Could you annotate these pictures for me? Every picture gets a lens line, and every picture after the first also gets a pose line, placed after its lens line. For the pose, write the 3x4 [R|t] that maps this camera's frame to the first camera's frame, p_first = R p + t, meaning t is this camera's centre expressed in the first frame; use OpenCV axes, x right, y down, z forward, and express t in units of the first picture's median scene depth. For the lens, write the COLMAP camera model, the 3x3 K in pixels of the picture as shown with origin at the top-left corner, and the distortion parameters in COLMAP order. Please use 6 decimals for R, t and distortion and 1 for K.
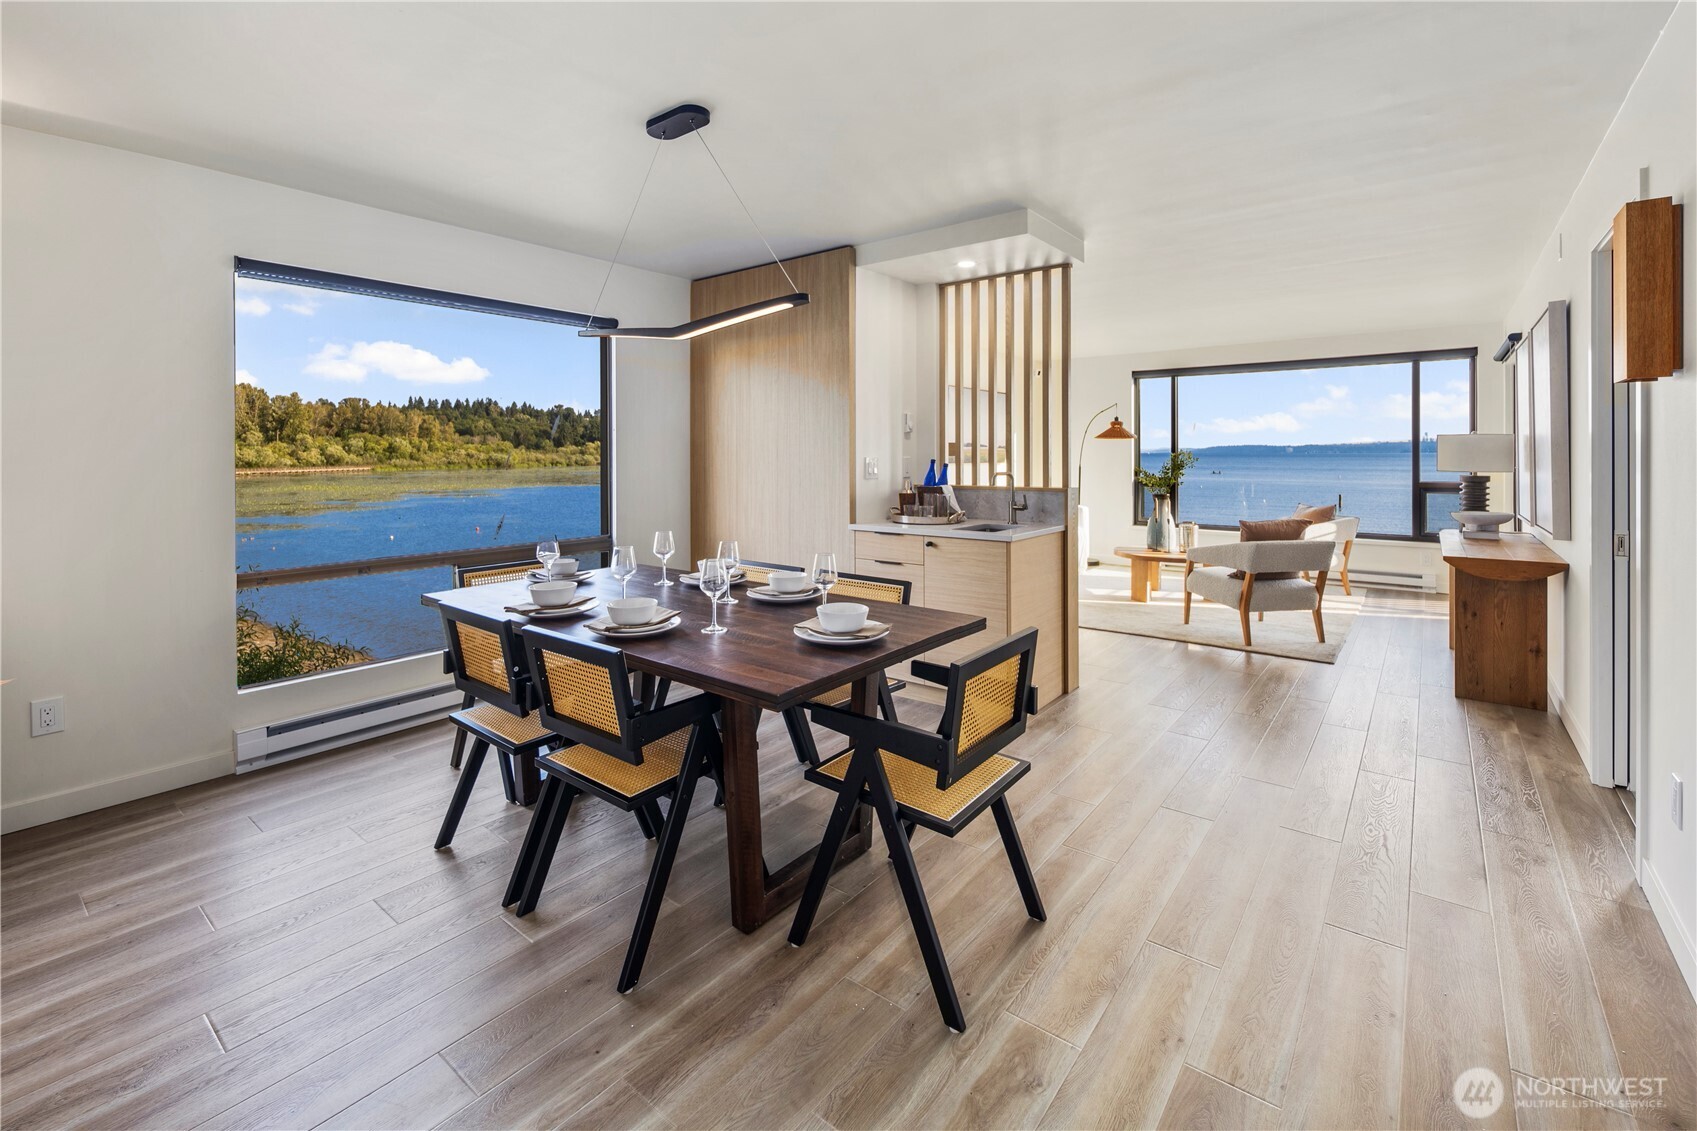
lens RADIAL K [[743.9, 0, 843.2], [0, 743.9, 454.1], [0, 0, 1]] dist [0.003574, -0.002259]
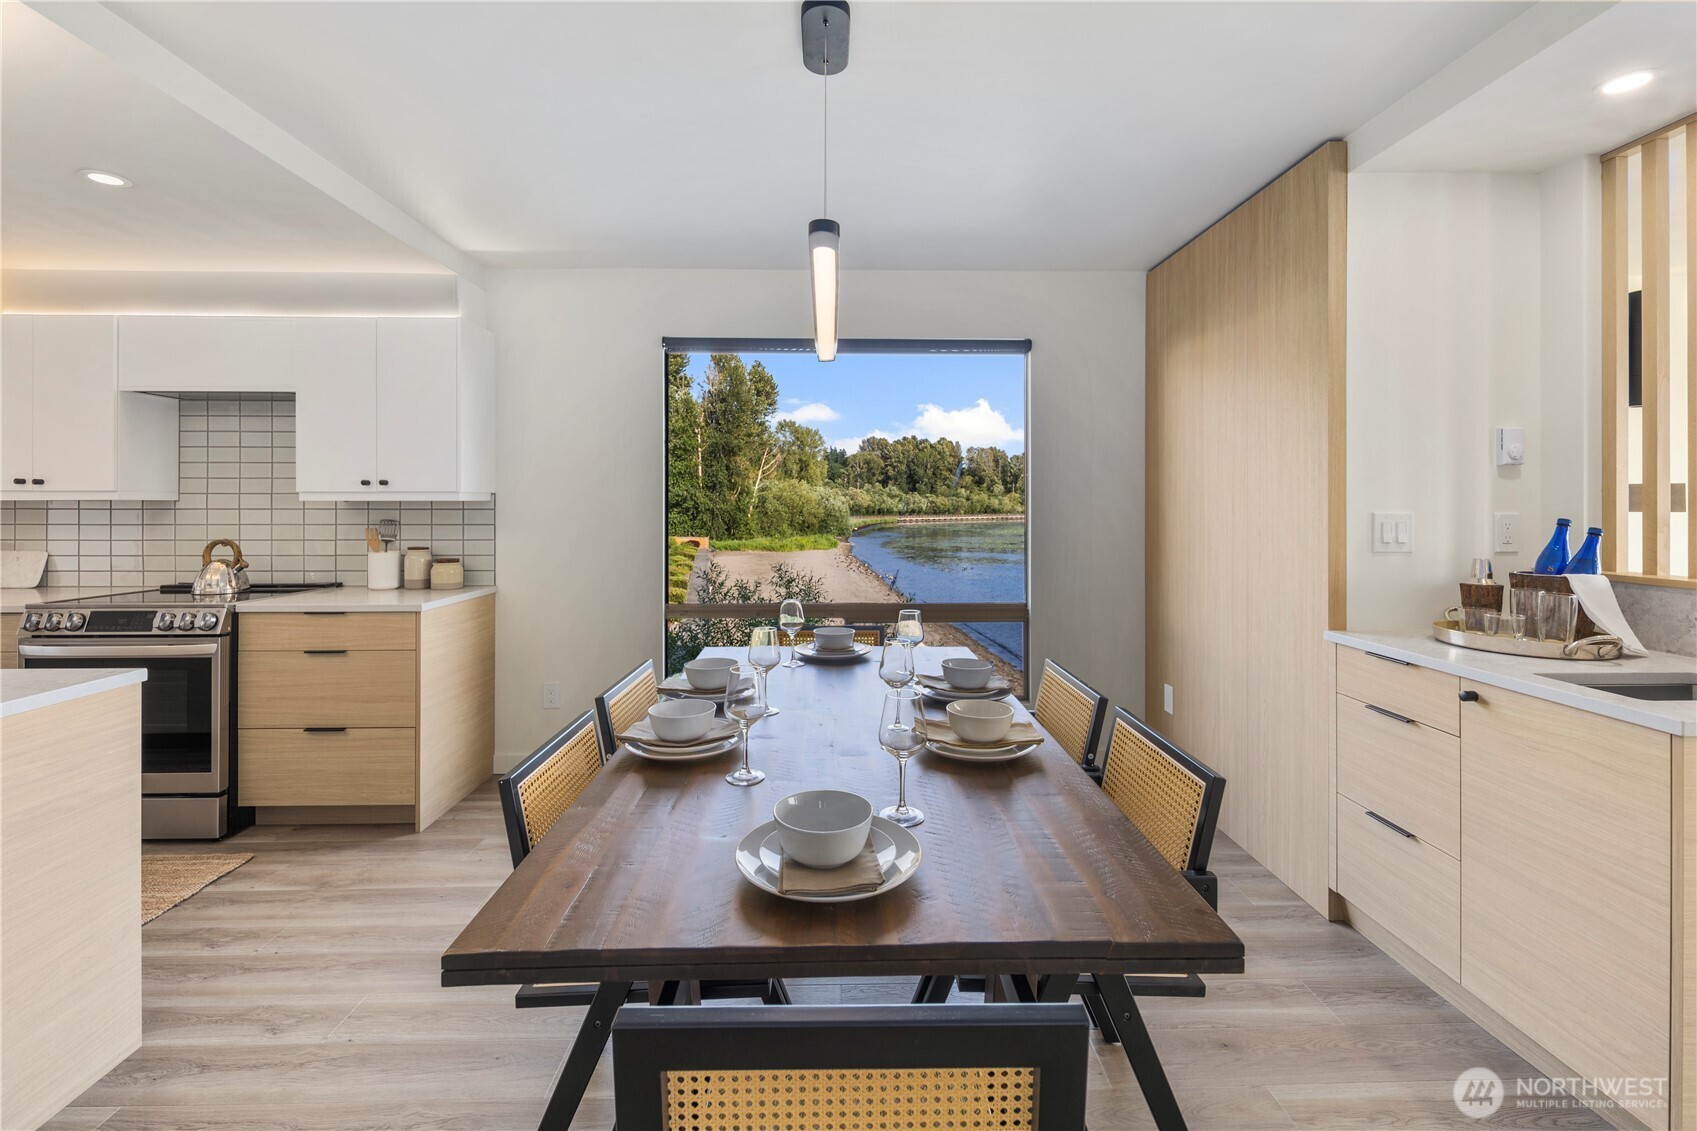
lens RADIAL K [[743.9, 0, 836.1], [0, 743.9, 500.5], [0, 0, 1]] dist [0.003574, -0.002259]
pose [[0.631397, 0.000976, -0.775459, 0.198407], [-0.003886, 0.999991, -0.001905, -0.002200], [0.775450, 0.004216, 0.631395, 0.329467]]
